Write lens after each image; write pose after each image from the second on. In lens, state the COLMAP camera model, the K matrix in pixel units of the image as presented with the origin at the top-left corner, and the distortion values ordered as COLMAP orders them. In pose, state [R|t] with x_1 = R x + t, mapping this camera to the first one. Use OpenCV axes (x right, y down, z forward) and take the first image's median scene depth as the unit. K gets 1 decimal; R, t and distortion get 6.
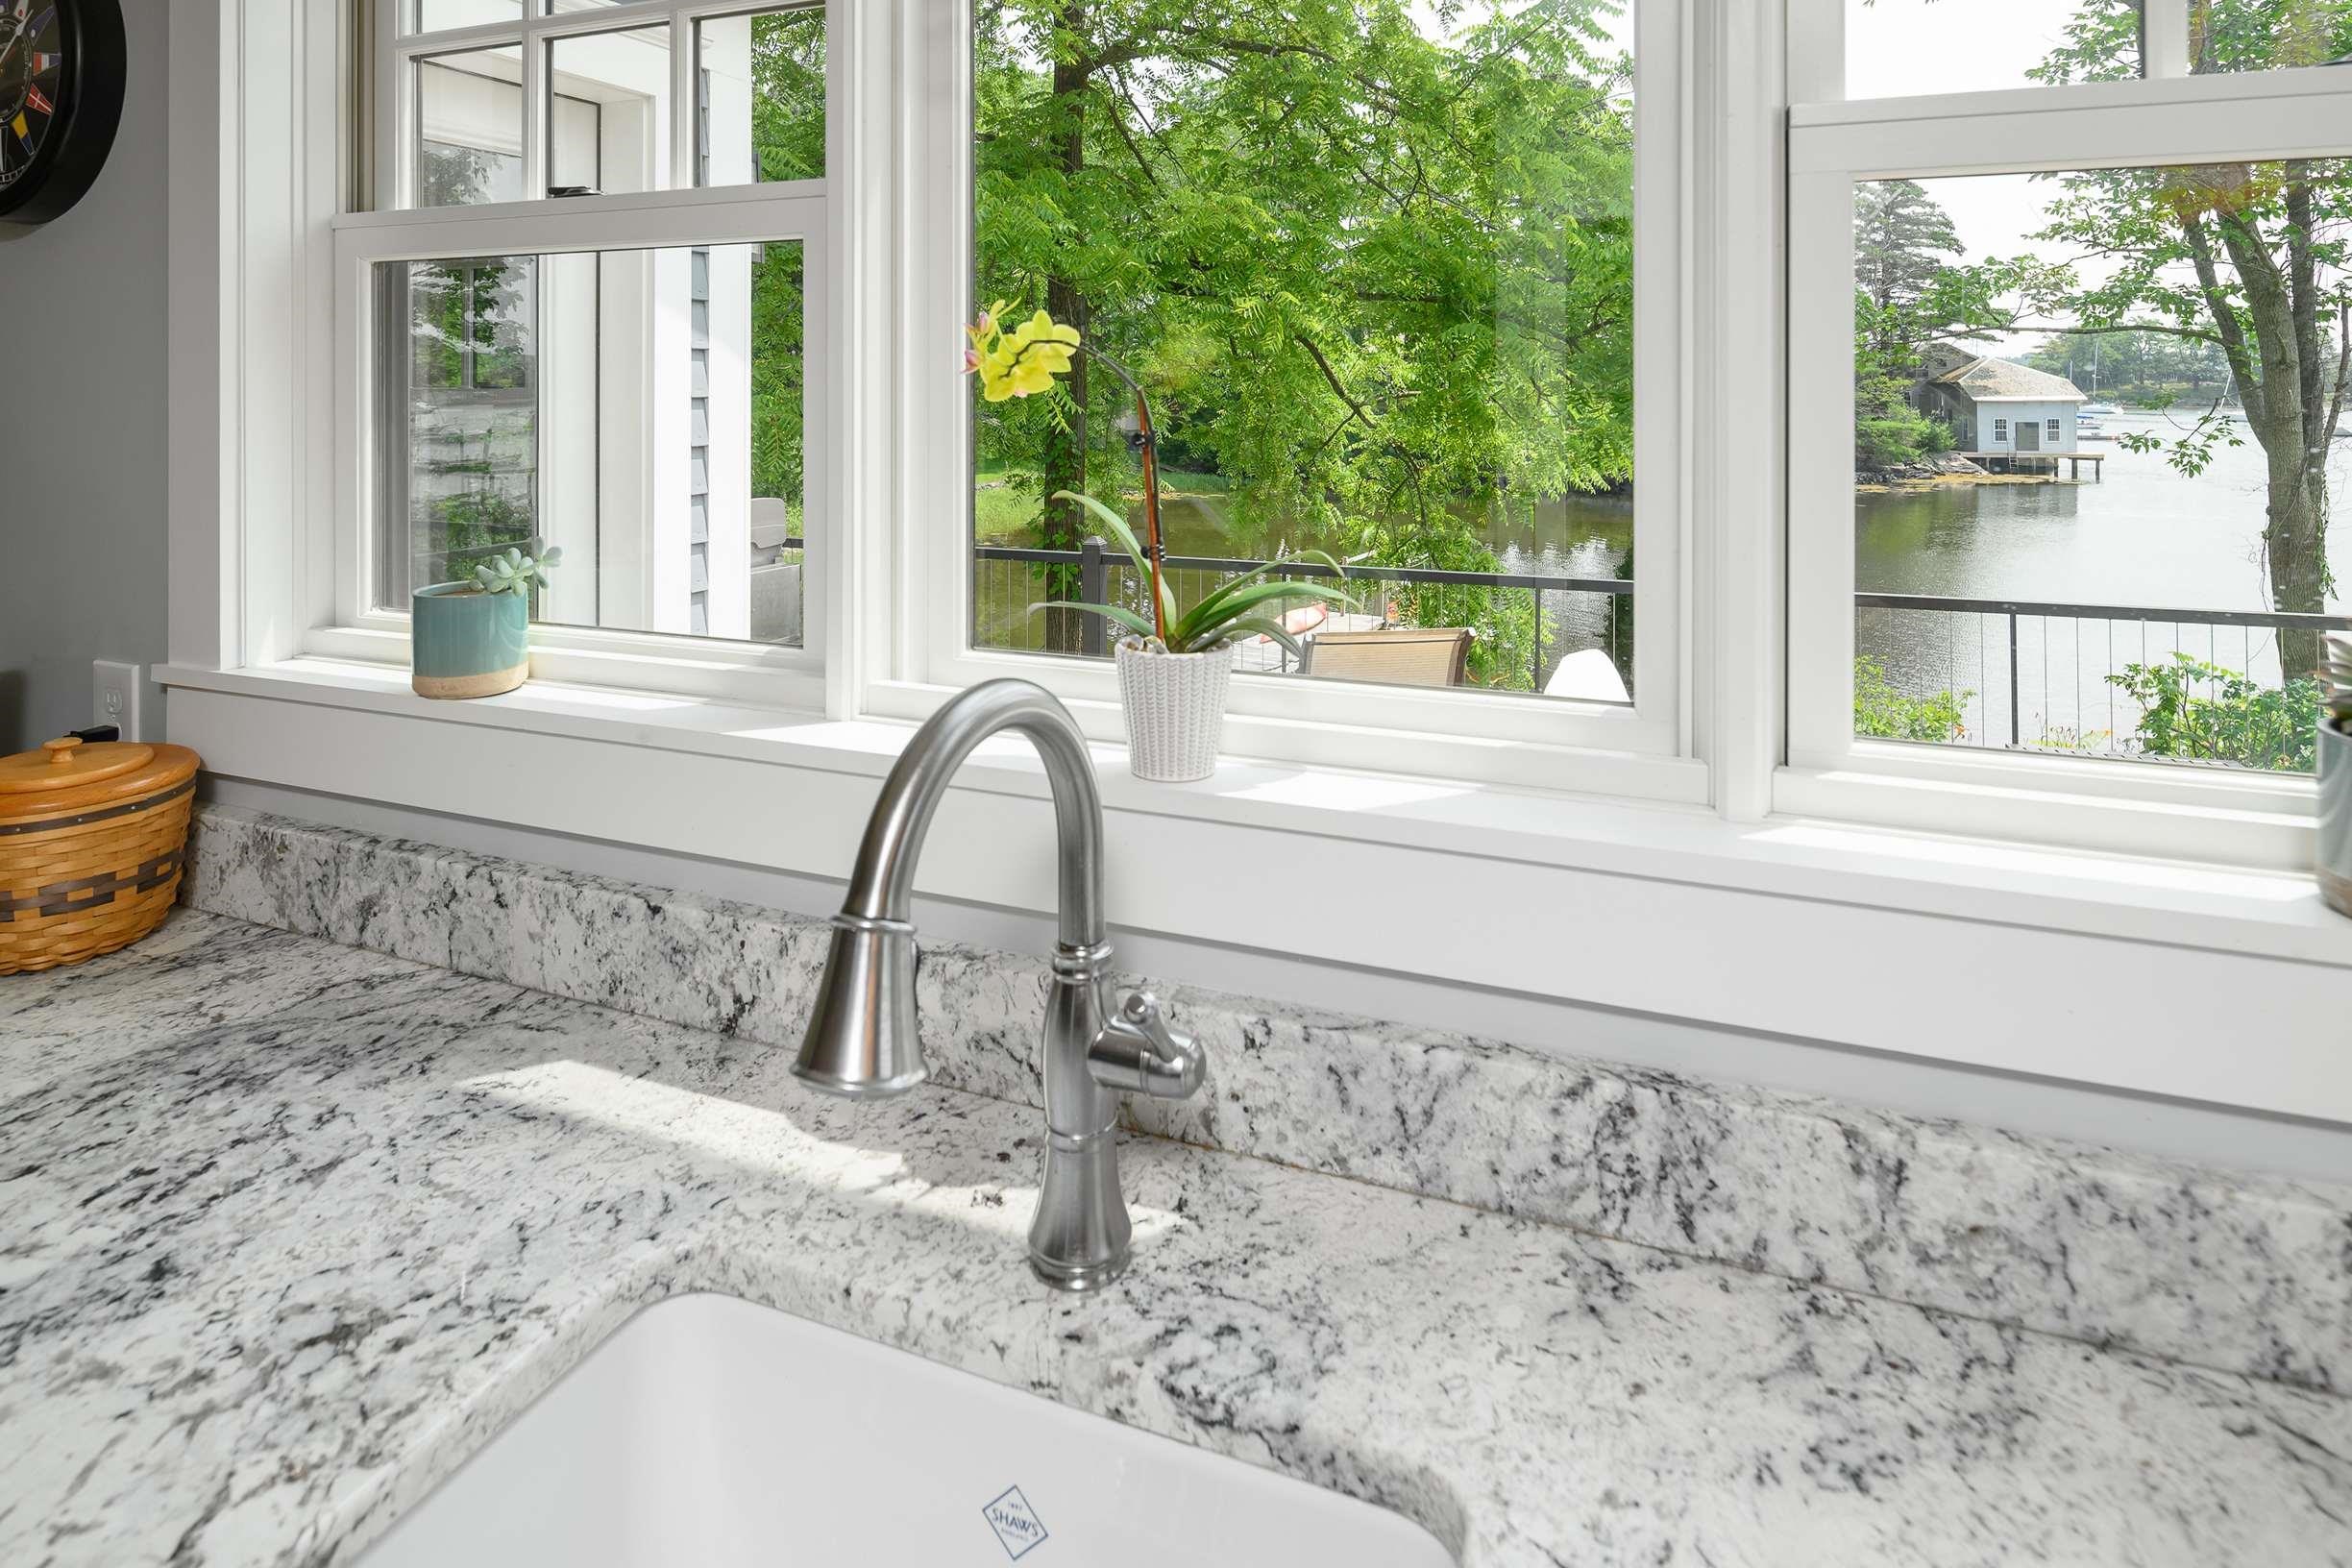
lens RADIAL K [[1307.1, 0, 1172.4], [0, 1307.1, 372.3], [0, 0, 1]] dist [-0.010475, -0.001268]
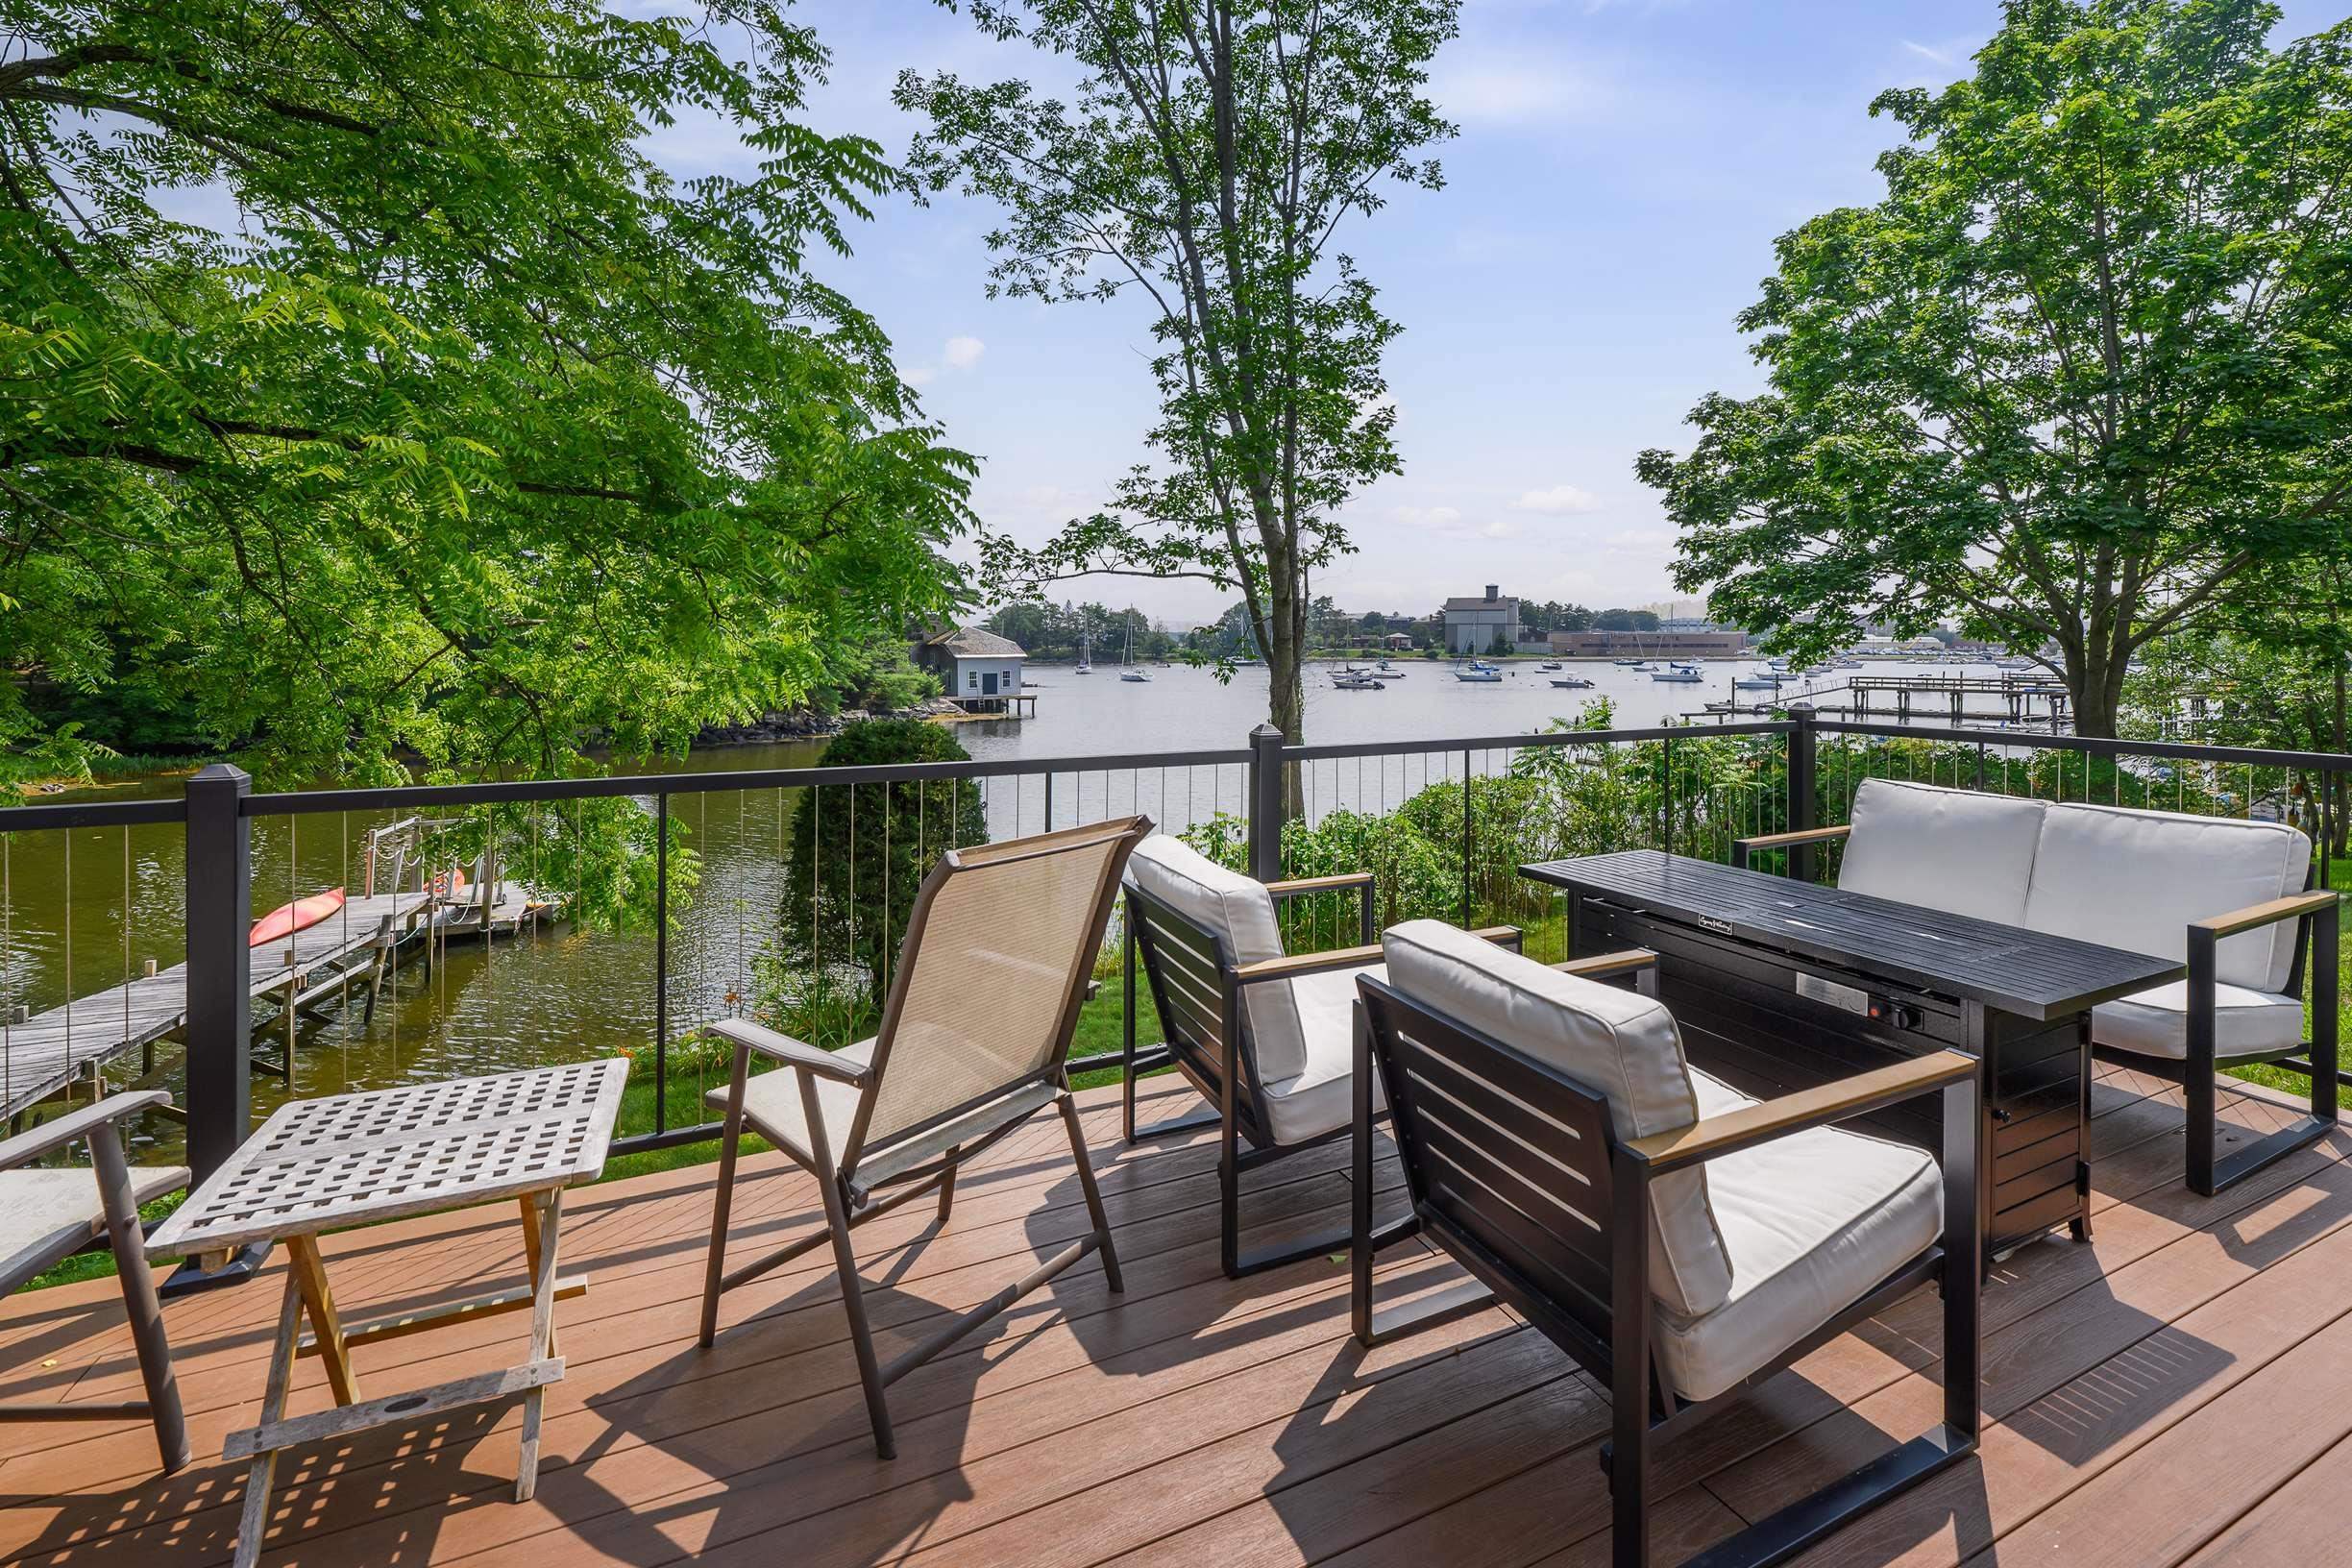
lens RADIAL K [[1081.4, 0, 1273.1], [0, 1081.4, 661.9], [0, 0, 1]] dist [-0.002416, -0.000858]
pose [[0.655178, -0.007198, 0.755440, -0.051124], [-0.007744, 0.999838, 0.016244, 0.038596], [-0.755435, -0.016493, 0.655016, 0.210827]]
